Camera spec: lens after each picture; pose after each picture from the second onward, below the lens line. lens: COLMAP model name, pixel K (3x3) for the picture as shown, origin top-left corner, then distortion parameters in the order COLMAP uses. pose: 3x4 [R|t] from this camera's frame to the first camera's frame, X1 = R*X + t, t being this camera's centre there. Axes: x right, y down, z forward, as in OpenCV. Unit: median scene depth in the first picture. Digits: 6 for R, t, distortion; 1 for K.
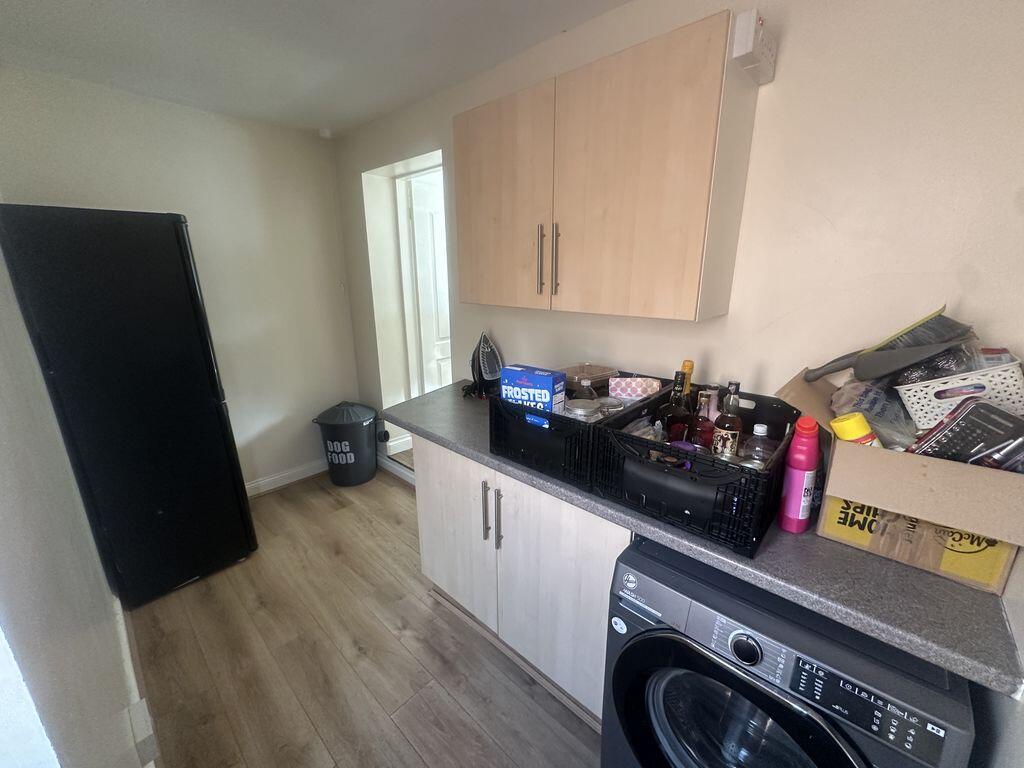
lens RADIAL K [[409.8, 0, 510.4], [0, 409.8, 384.1], [0, 0, 1]] dist [-0.000296, 0.000086]
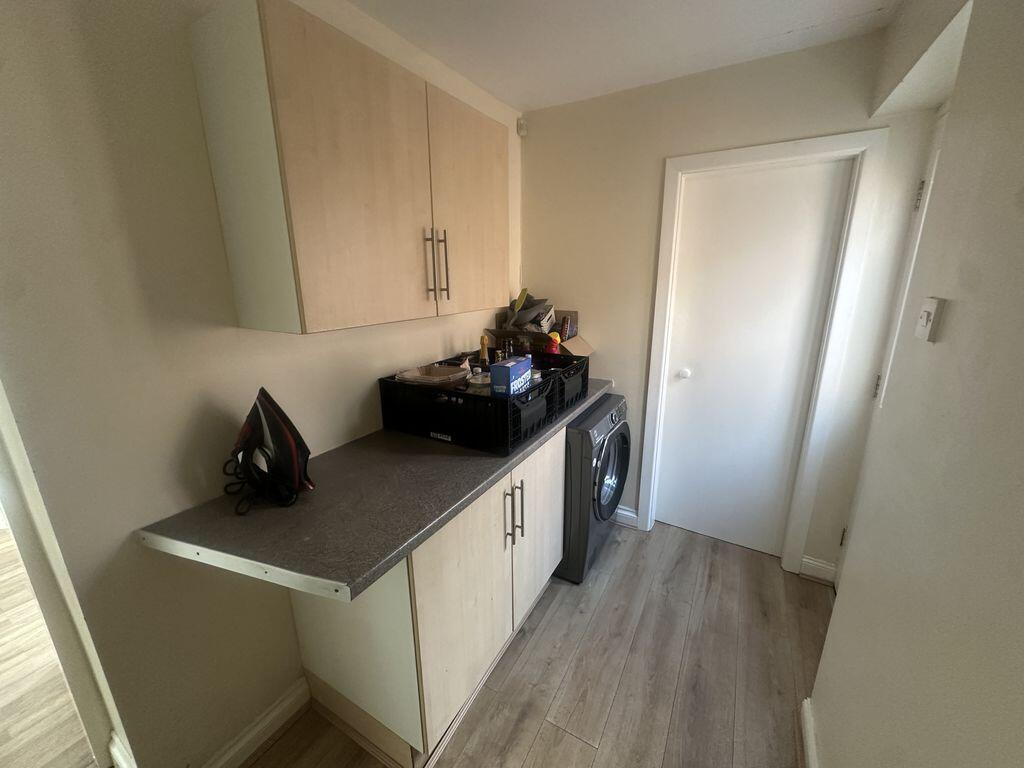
lens RADIAL K [[409.8, 0, 510.4], [0, 409.8, 384.1], [0, 0, 1]] dist [-0.000296, 0.000086]
pose [[-0.228646, -0.241569, 0.943062, -0.864405], [0.269194, 0.915263, 0.299715, -0.266927], [-0.935551, 0.322395, -0.144242, 0.976718]]
